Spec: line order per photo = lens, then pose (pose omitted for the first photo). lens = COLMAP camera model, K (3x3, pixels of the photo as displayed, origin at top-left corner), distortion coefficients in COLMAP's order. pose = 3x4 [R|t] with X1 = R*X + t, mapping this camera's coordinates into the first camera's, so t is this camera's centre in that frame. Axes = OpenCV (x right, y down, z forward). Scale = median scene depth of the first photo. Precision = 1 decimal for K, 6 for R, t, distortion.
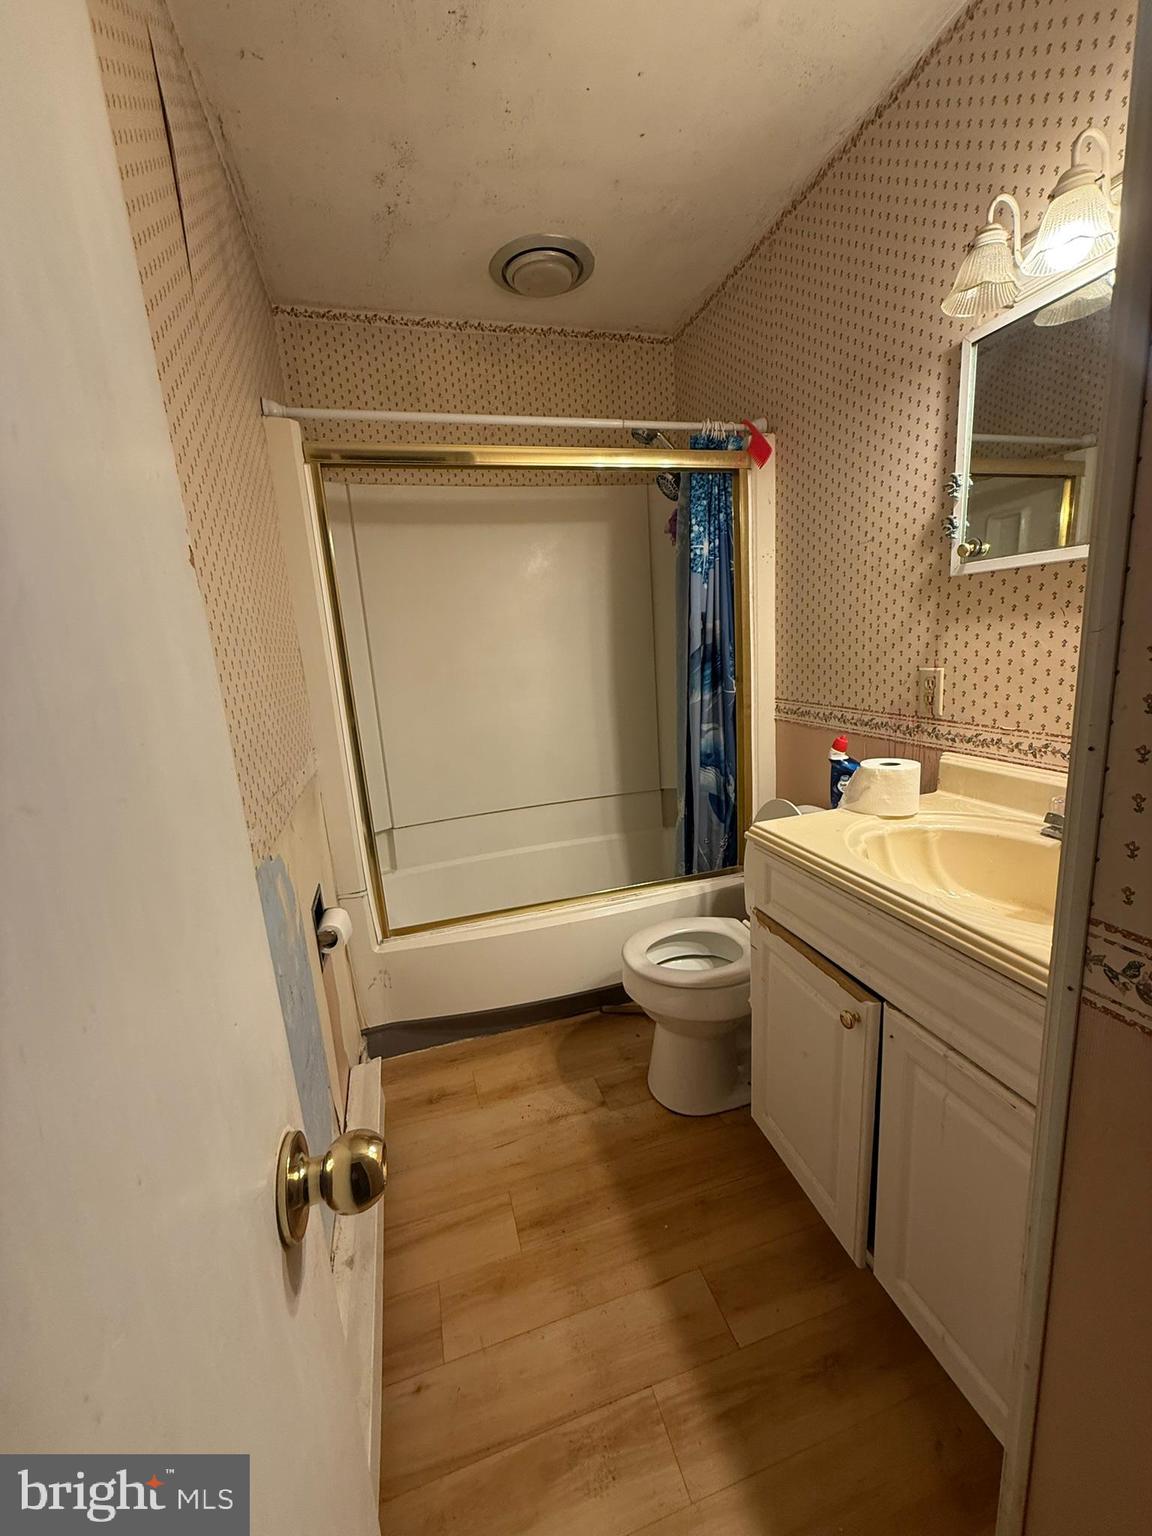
lens RADIAL K [[611.7, 0, 580.0], [0, 611.7, 760.9], [0, 0, 1]] dist [0.001665, -0.000033]
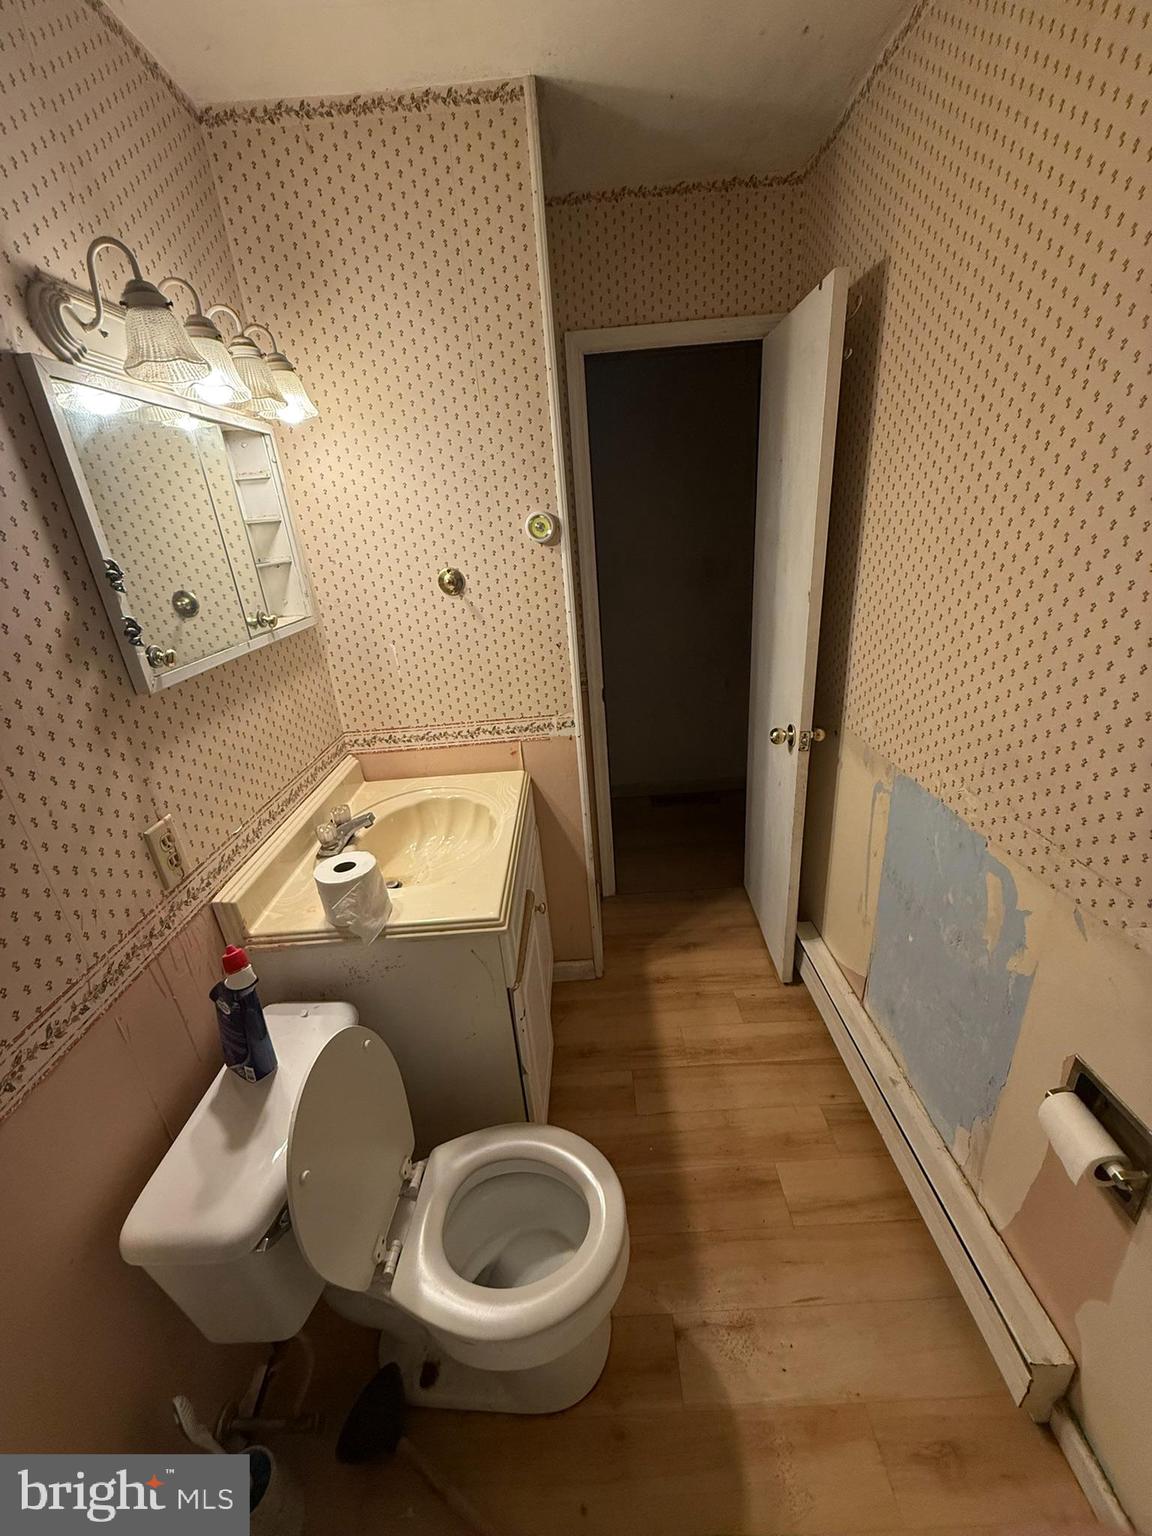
lens RADIAL K [[611.7, 0, 580.0], [0, 611.7, 760.9], [0, 0, 1]] dist [0.001665, -0.000033]
pose [[-0.950486, 0.023737, 0.309859, -0.111123], [0.190336, 0.832650, 0.520064, -0.499485], [-0.245659, 0.553291, -0.795940, 1.442819]]
